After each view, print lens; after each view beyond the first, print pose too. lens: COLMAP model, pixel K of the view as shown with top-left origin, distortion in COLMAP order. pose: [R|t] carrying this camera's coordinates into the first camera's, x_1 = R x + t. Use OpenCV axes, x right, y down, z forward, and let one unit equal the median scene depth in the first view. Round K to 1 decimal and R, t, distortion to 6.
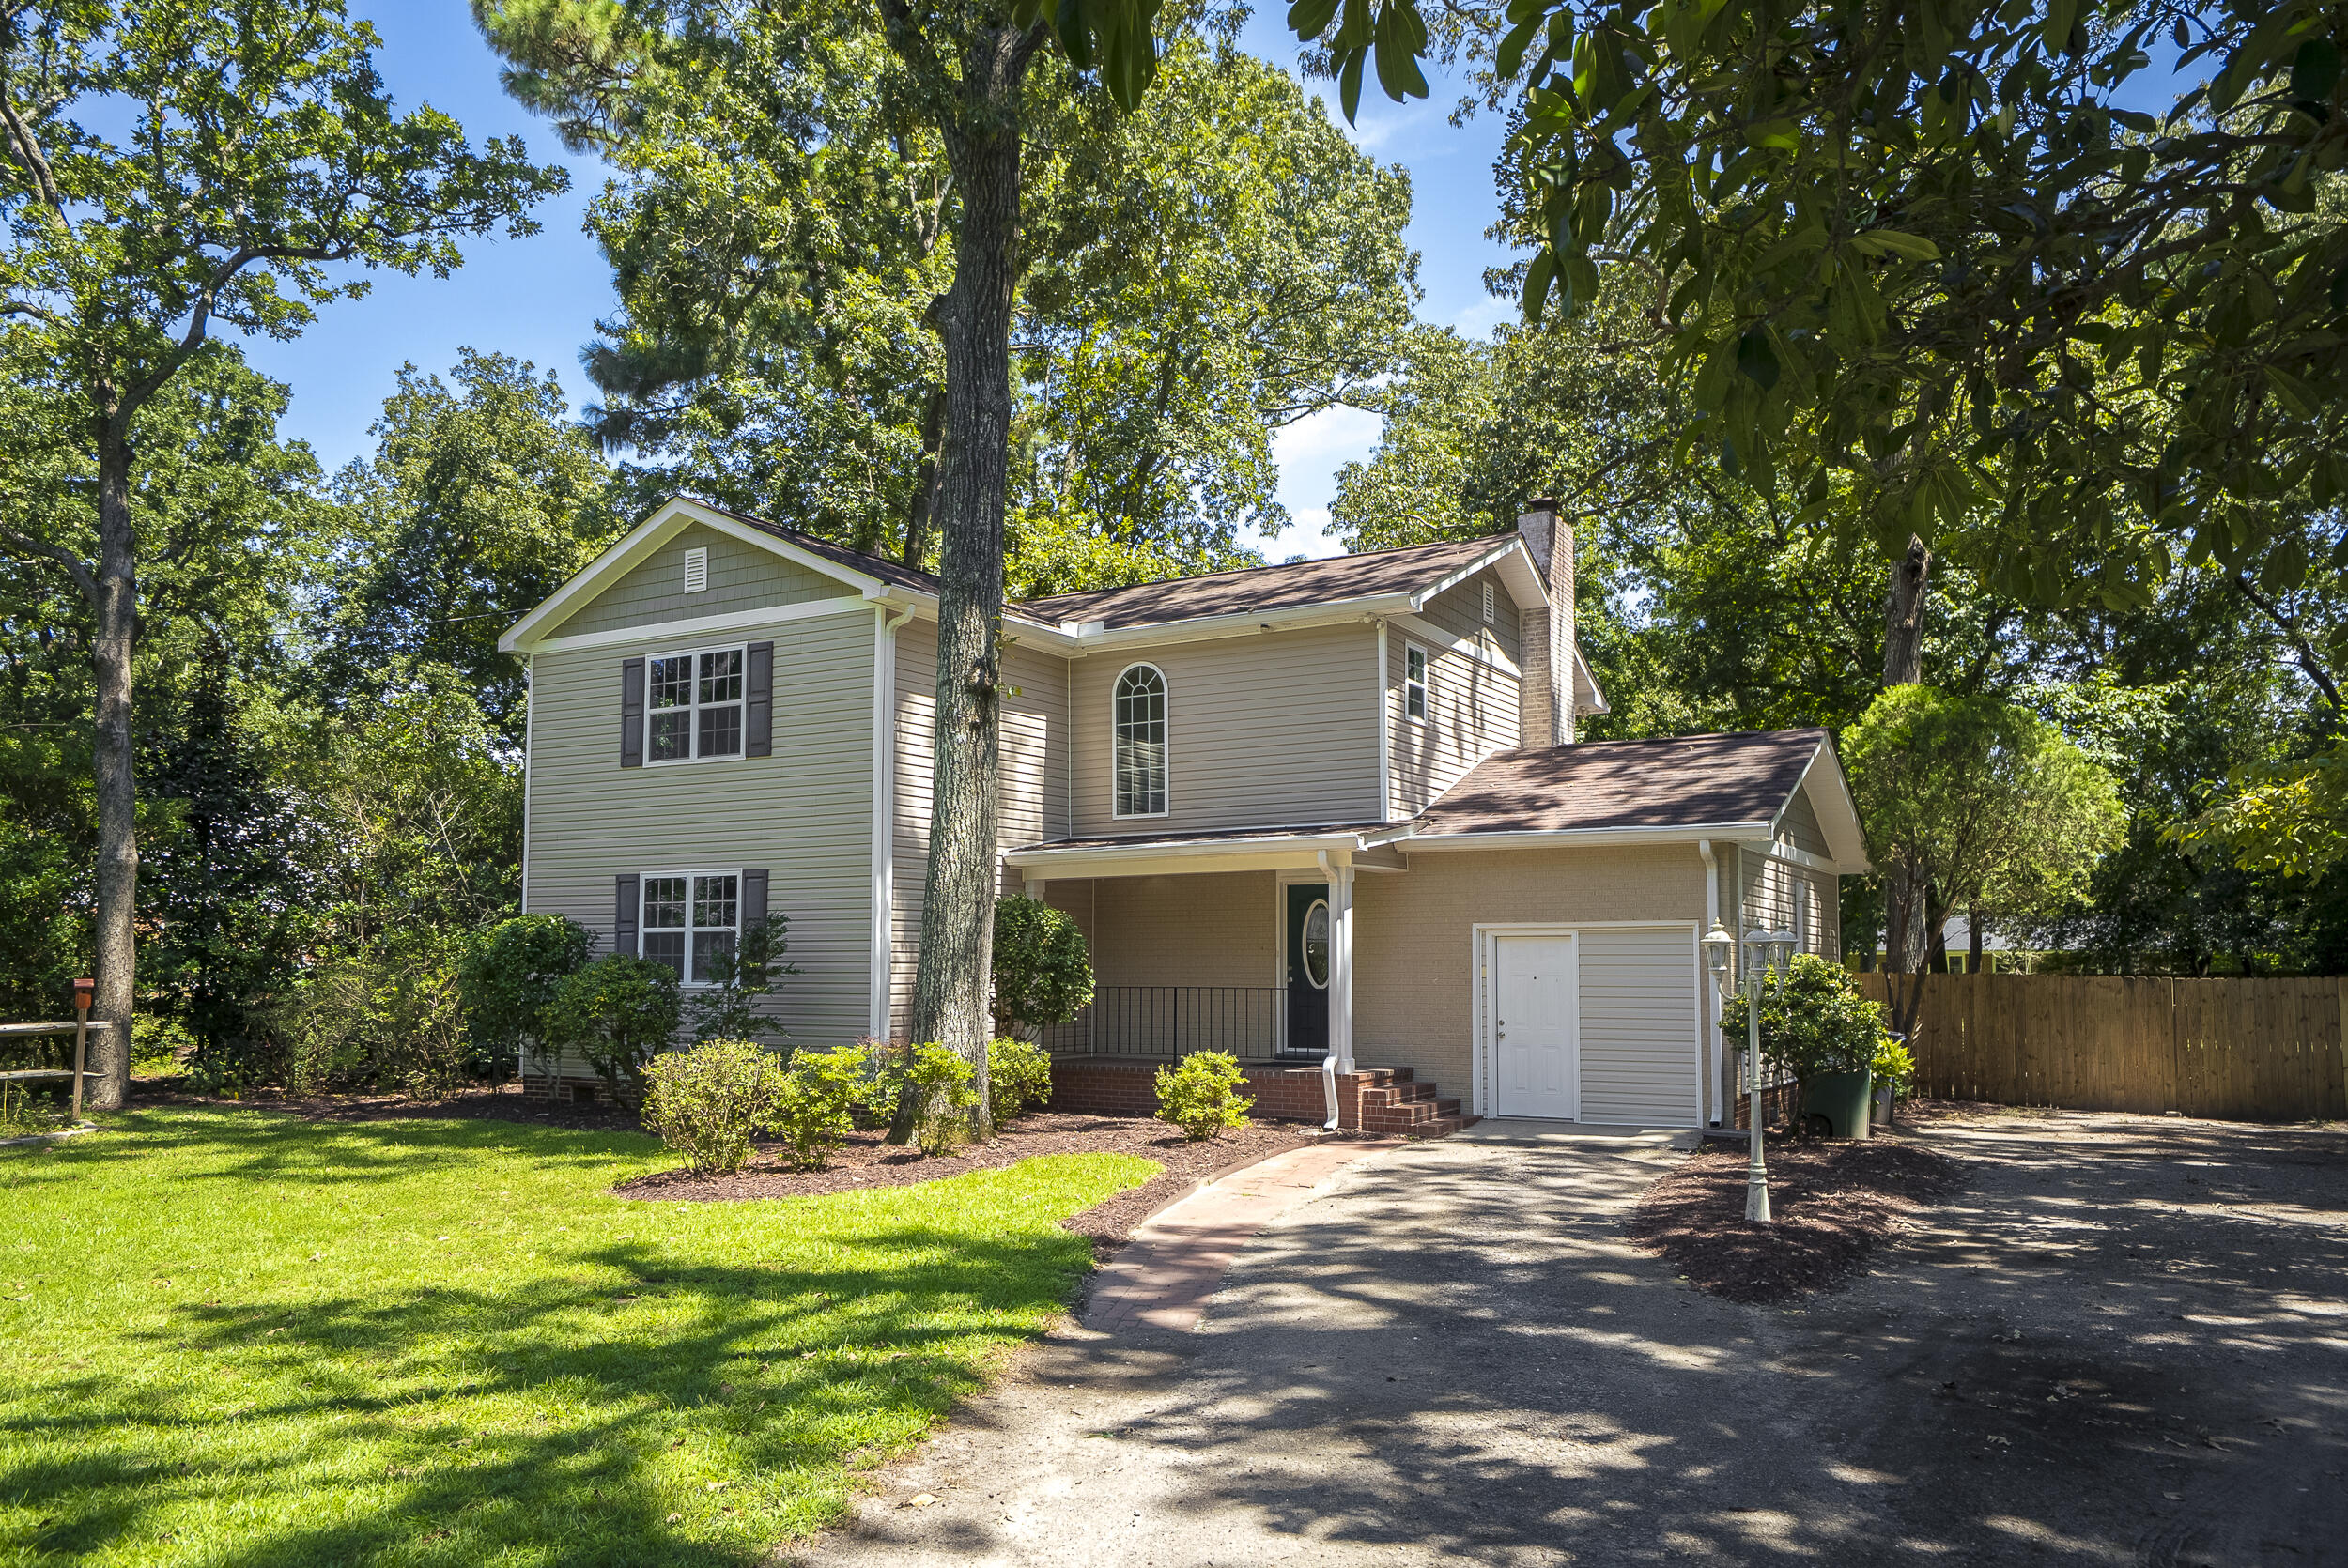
lens RADIAL K [[1684.3, 0, 1183.5], [0, 1684.3, 793.4], [0, 0, 1]] dist [0.009126, 0.005395]
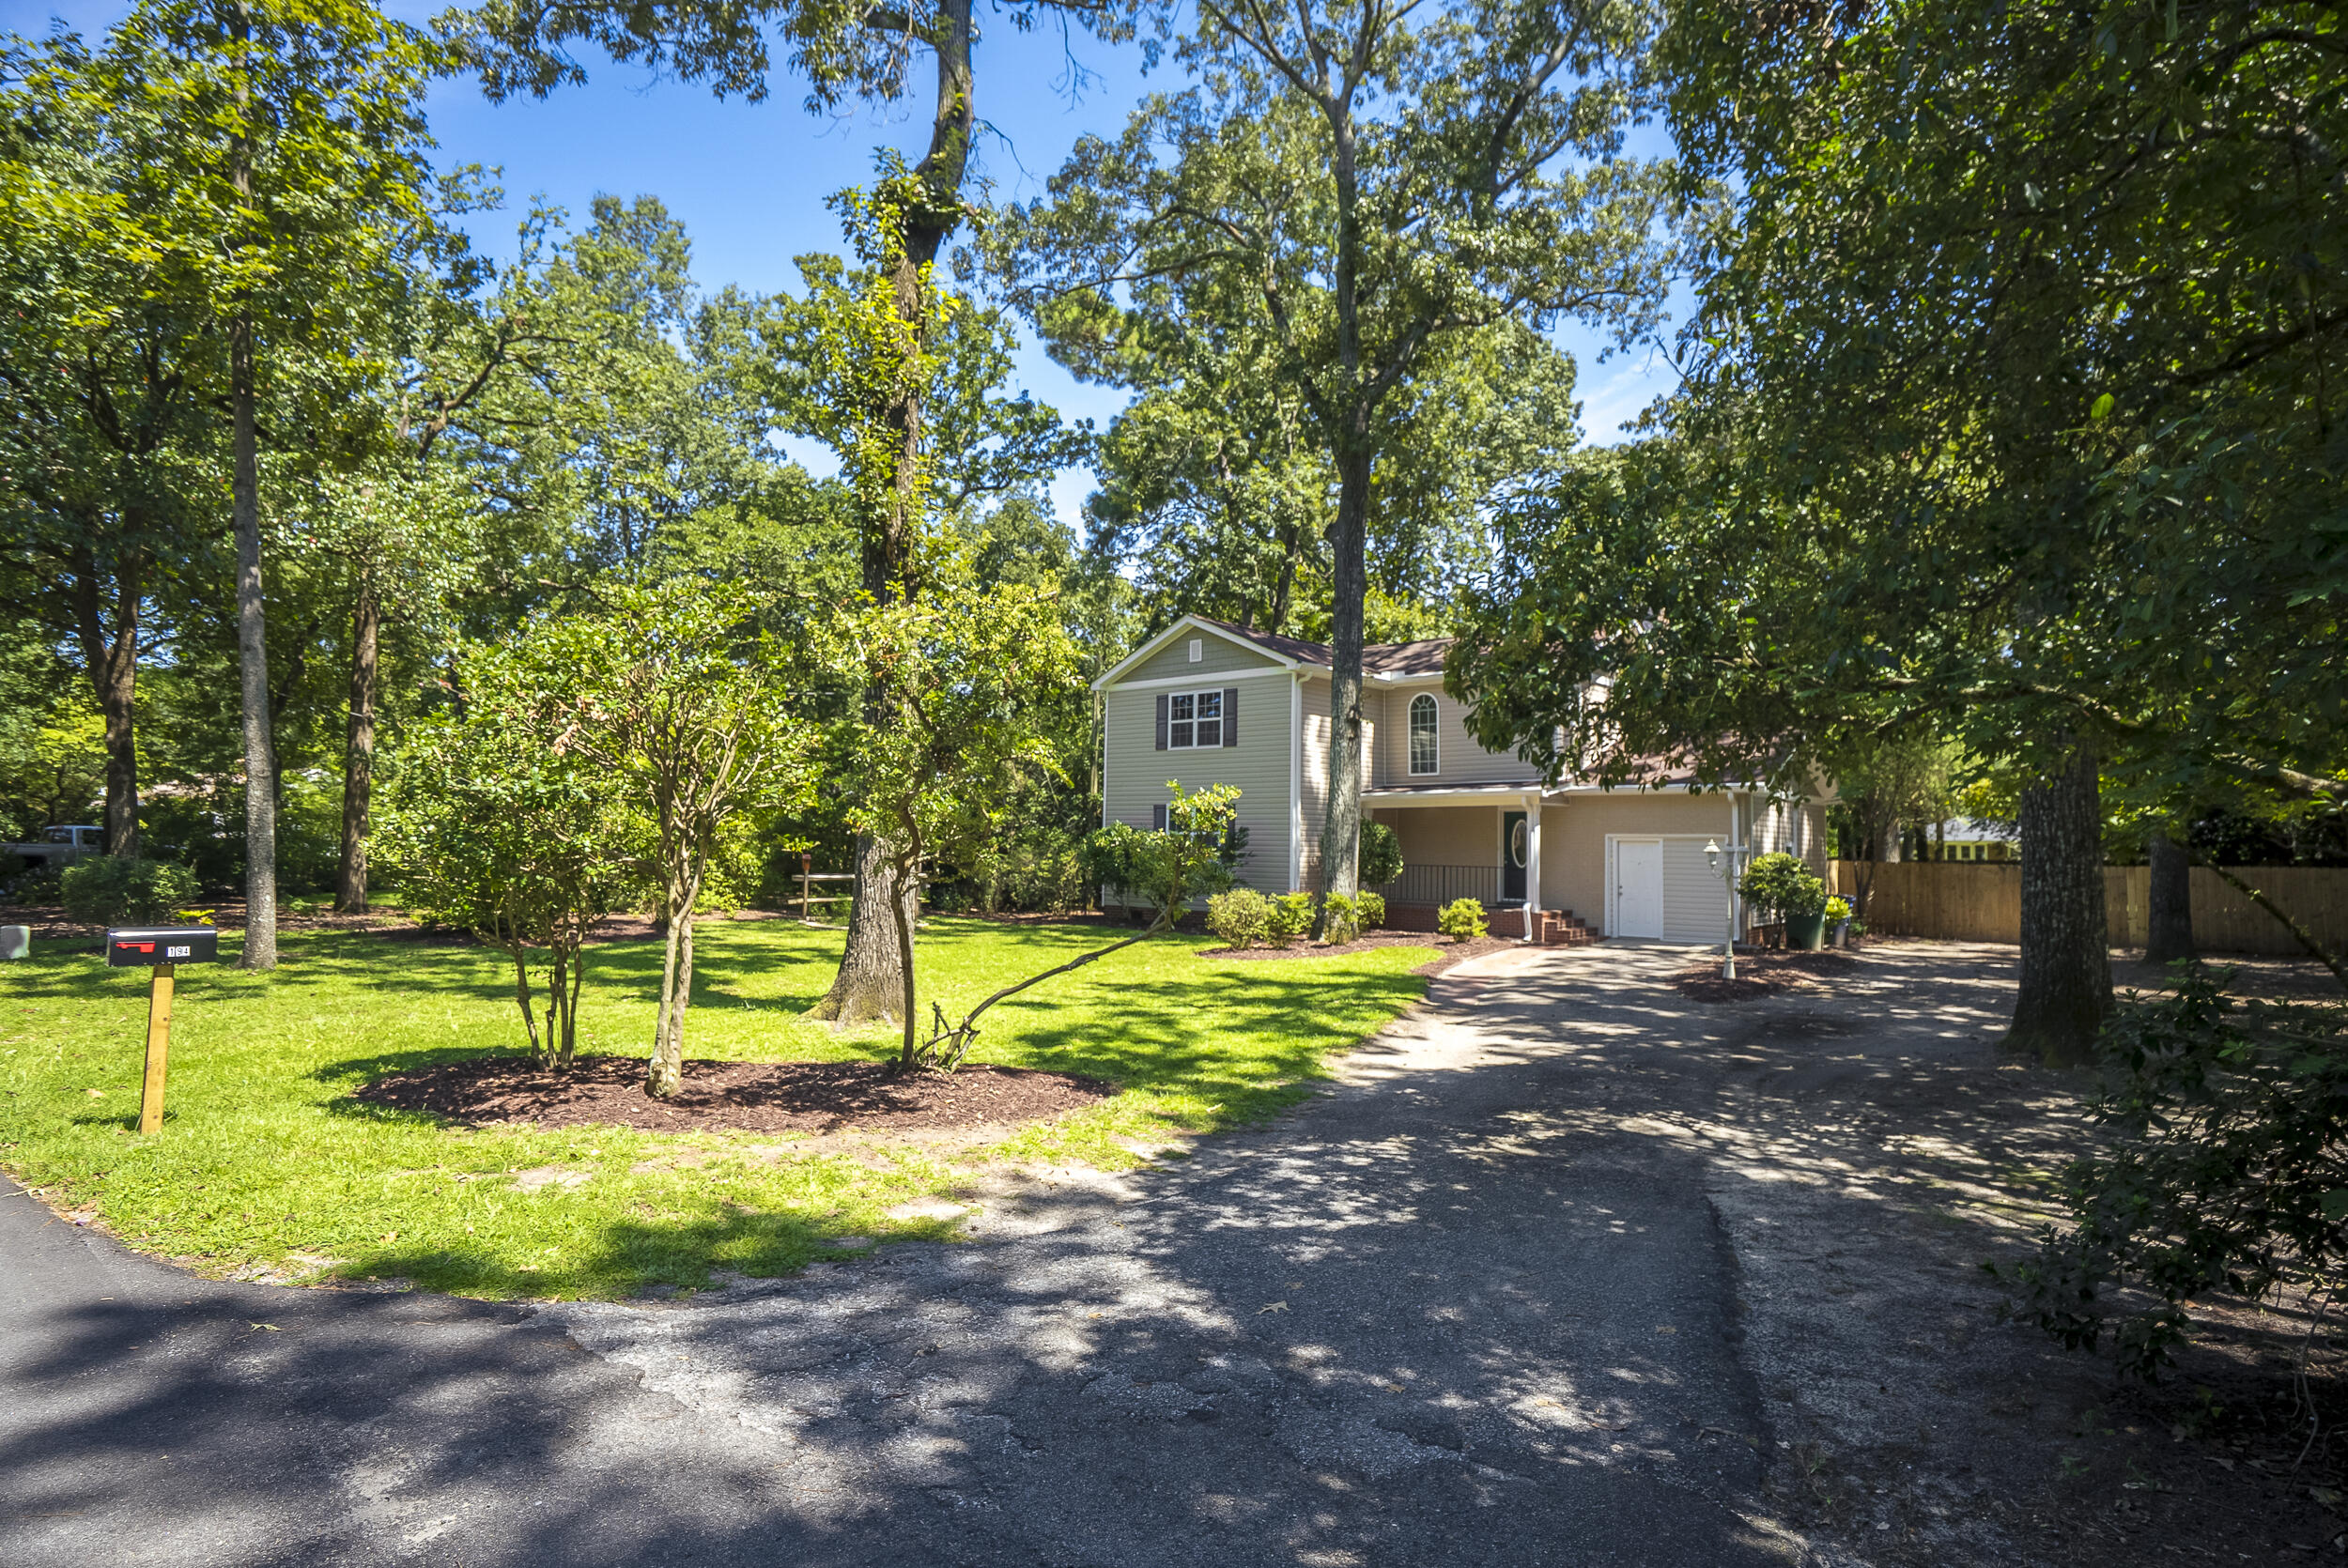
lens RADIAL K [[1199.4, 0, 1201.9], [0, 1199.4, 755.0], [0, 0, 1]] dist [-0.043850, 0.021644]
pose [[0.984609, -0.001977, -0.174759, -0.040014], [0.007089, 0.999565, 0.028633, -0.053803], [0.174627, -0.029431, 0.984195, -0.398281]]
